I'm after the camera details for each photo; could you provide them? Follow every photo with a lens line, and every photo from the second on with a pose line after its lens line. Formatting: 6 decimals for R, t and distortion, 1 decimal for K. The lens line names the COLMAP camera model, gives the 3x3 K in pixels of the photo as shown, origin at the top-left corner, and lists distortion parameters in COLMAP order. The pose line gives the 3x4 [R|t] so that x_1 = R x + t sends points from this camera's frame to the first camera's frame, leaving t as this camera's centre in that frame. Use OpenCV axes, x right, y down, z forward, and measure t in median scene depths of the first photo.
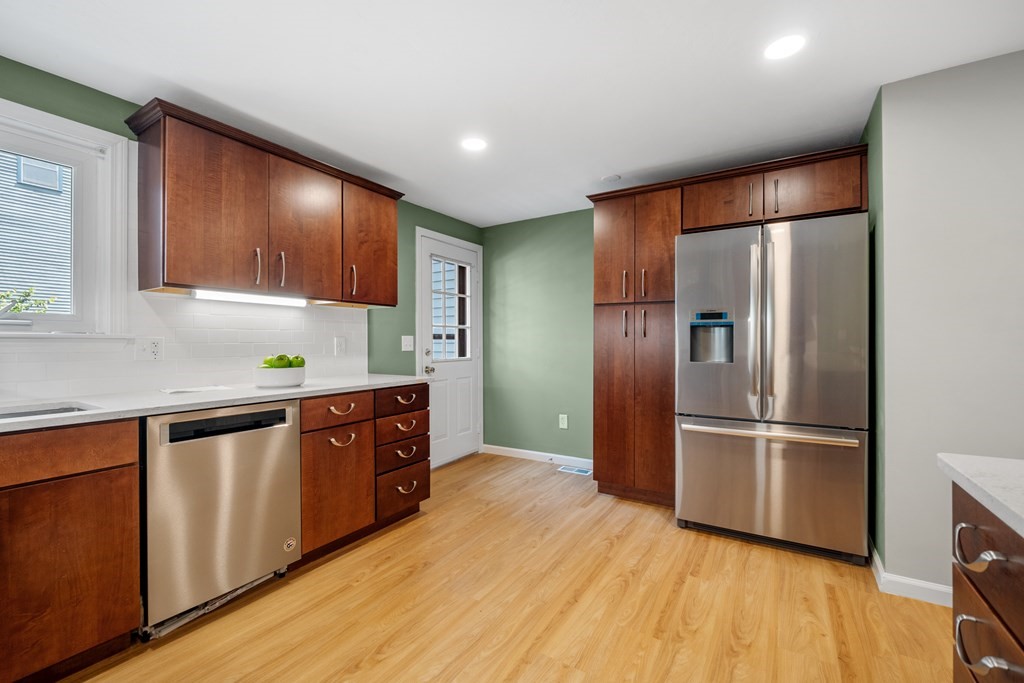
lens RADIAL K [[439.0, 0, 508.8], [0, 439.0, 338.4], [0, 0, 1]] dist [-0.002951, -0.000154]
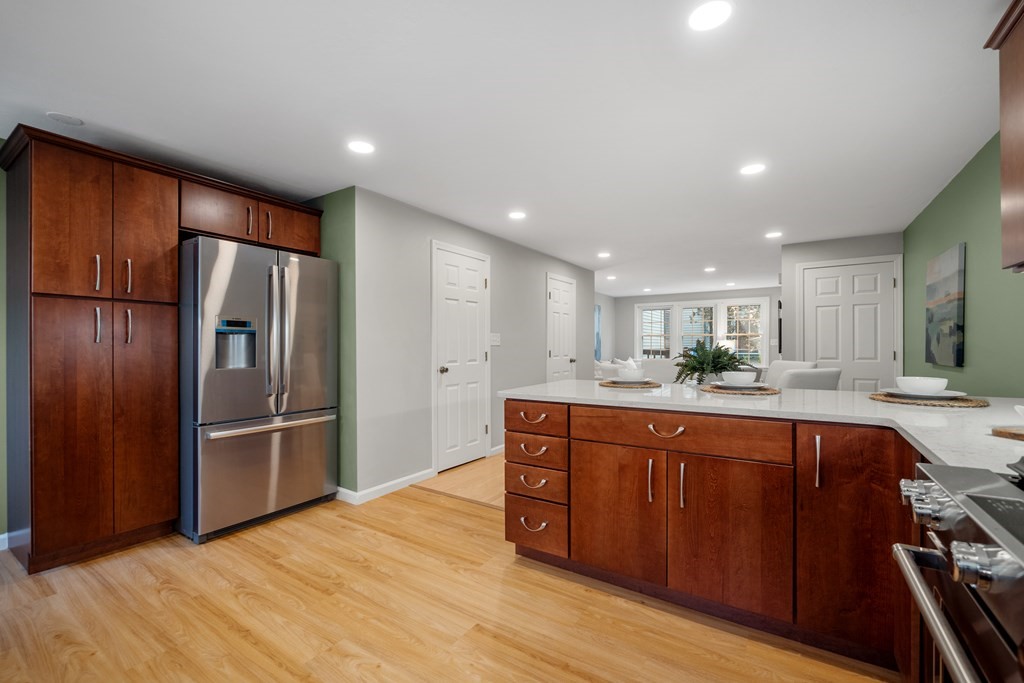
lens RADIAL K [[439.0, 0, 505.5], [0, 439.0, 351.4], [0, 0, 1]] dist [-0.002951, -0.000154]
pose [[0.022764, -0.009906, 0.999692, -0.611881], [-0.000942, 0.999950, 0.009930, 0.004119], [-0.999740, -0.001168, 0.022754, 0.361523]]
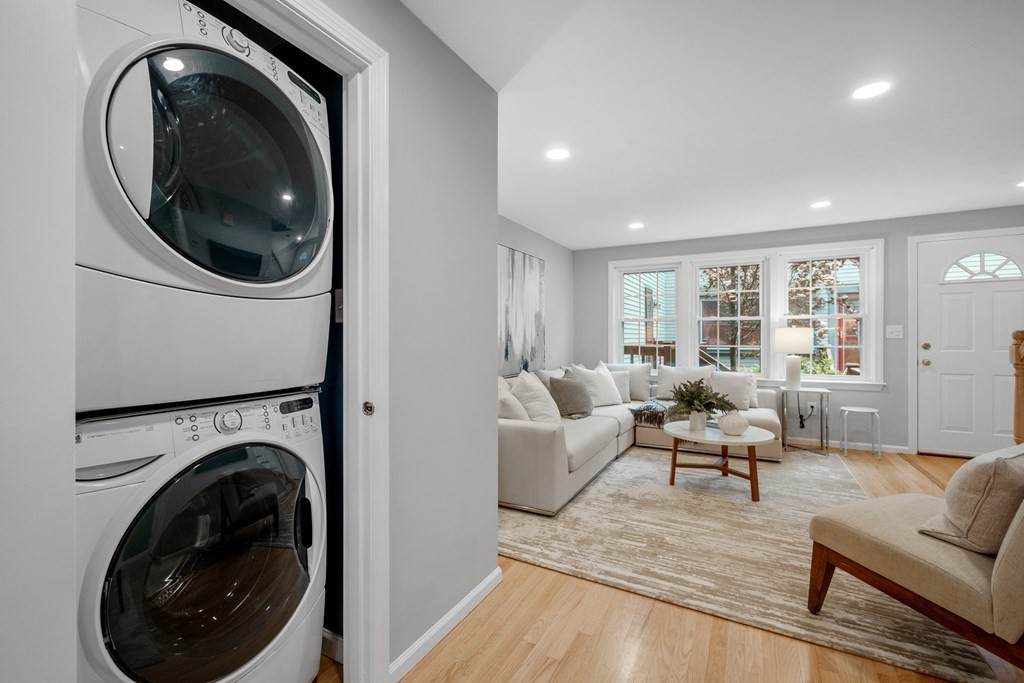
lens RADIAL K [[439.0, 0, 507.2], [0, 439.0, 338.2], [0, 0, 1]] dist [-0.002951, -0.000154]
pose [[-0.060112, 0.001167, 0.998191, 1.449719], [0.000740, 0.999999, -0.001124, -0.012425], [-0.998191, 0.000671, -0.060113, -0.130463]]
